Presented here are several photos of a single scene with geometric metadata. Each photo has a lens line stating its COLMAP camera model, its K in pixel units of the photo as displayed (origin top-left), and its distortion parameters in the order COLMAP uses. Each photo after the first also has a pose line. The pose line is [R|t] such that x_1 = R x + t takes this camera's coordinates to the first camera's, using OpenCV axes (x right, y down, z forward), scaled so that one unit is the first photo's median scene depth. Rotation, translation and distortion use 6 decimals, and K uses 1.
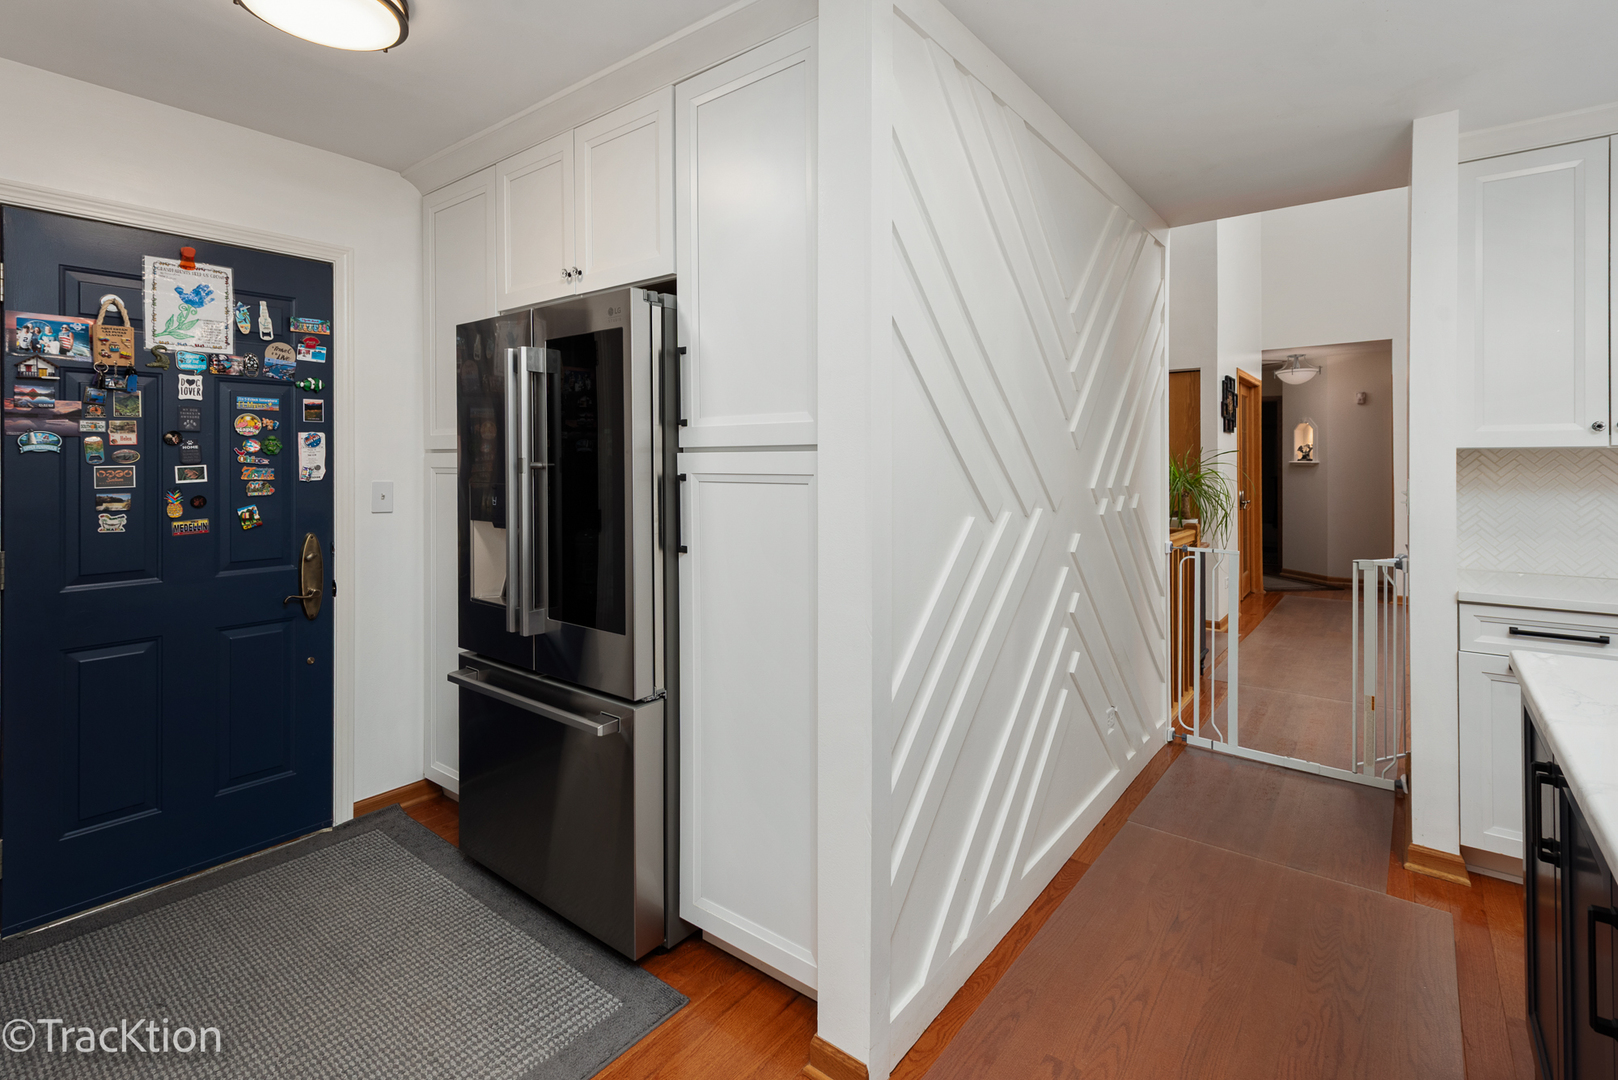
lens RADIAL K [[757.8, 0, 807.8], [0, 757.8, 486.6], [0, 0, 1]] dist [0.001614, 0.000111]
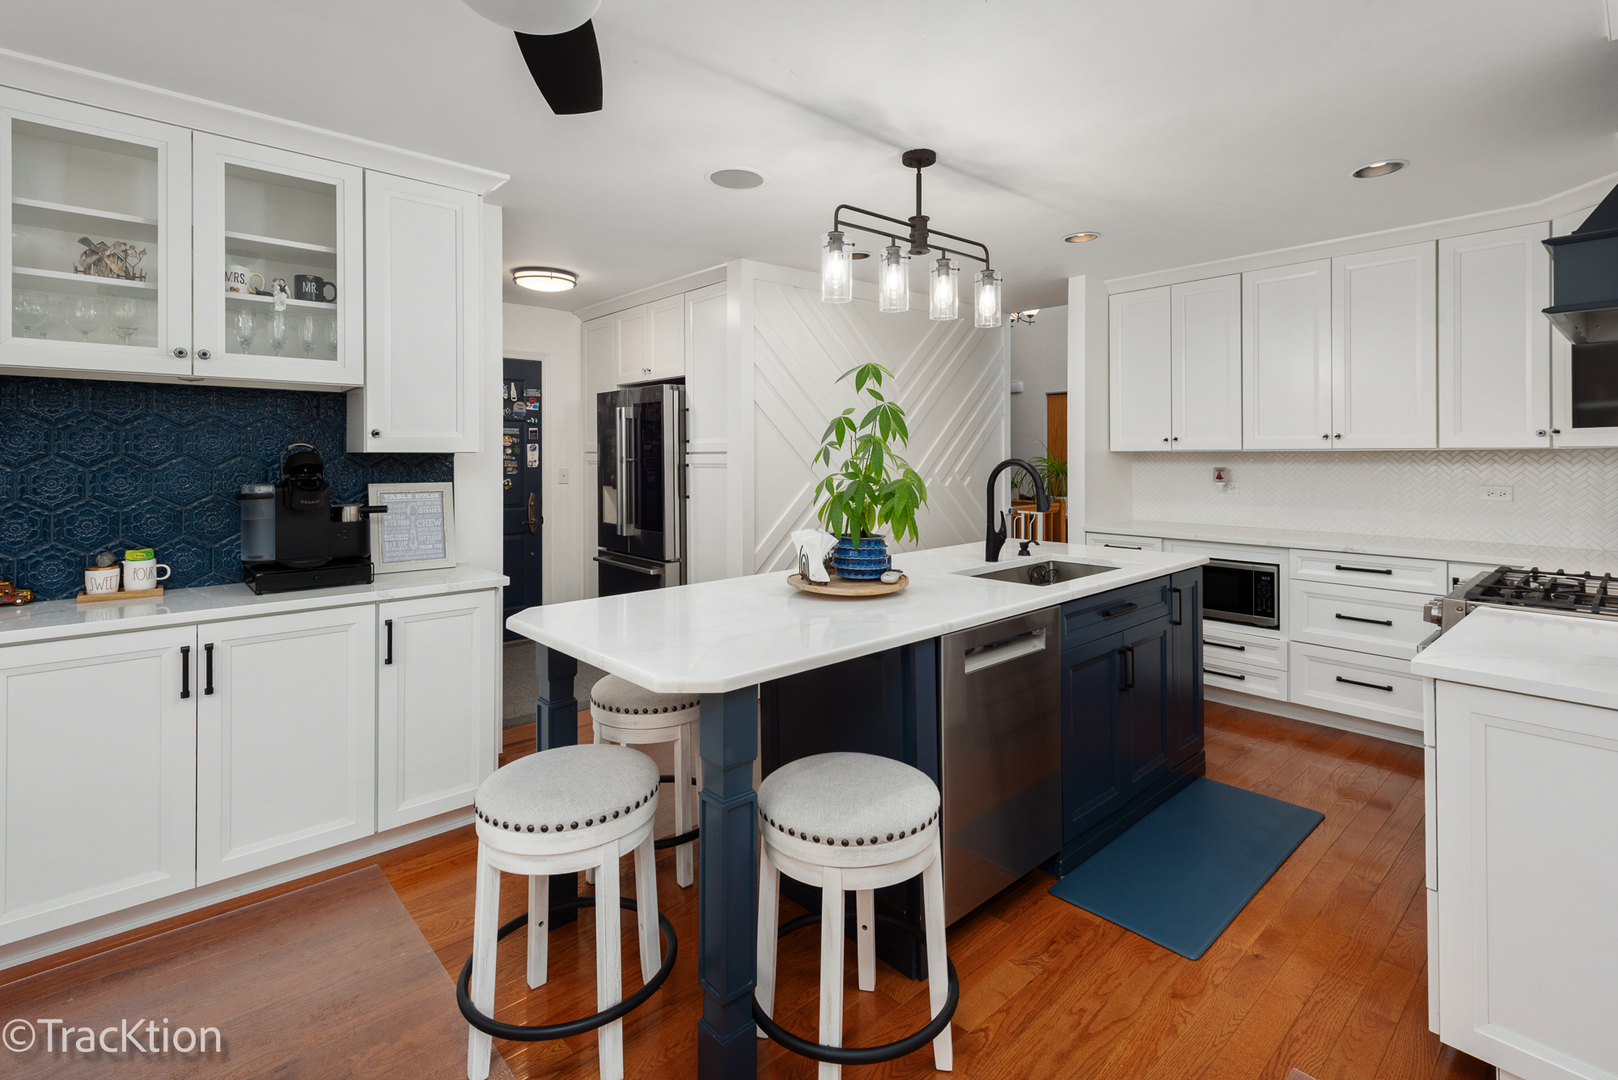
lens RADIAL K [[737.1, 0, 818.2], [0, 737.1, 505.4], [0, 0, 1]] dist [0.002100, -0.000244]
pose [[0.985723, 0.012526, -0.167906, 0.553134], [-0.007650, 0.999531, 0.029652, 0.036697], [0.168199, -0.027944, 0.985357, -1.042466]]
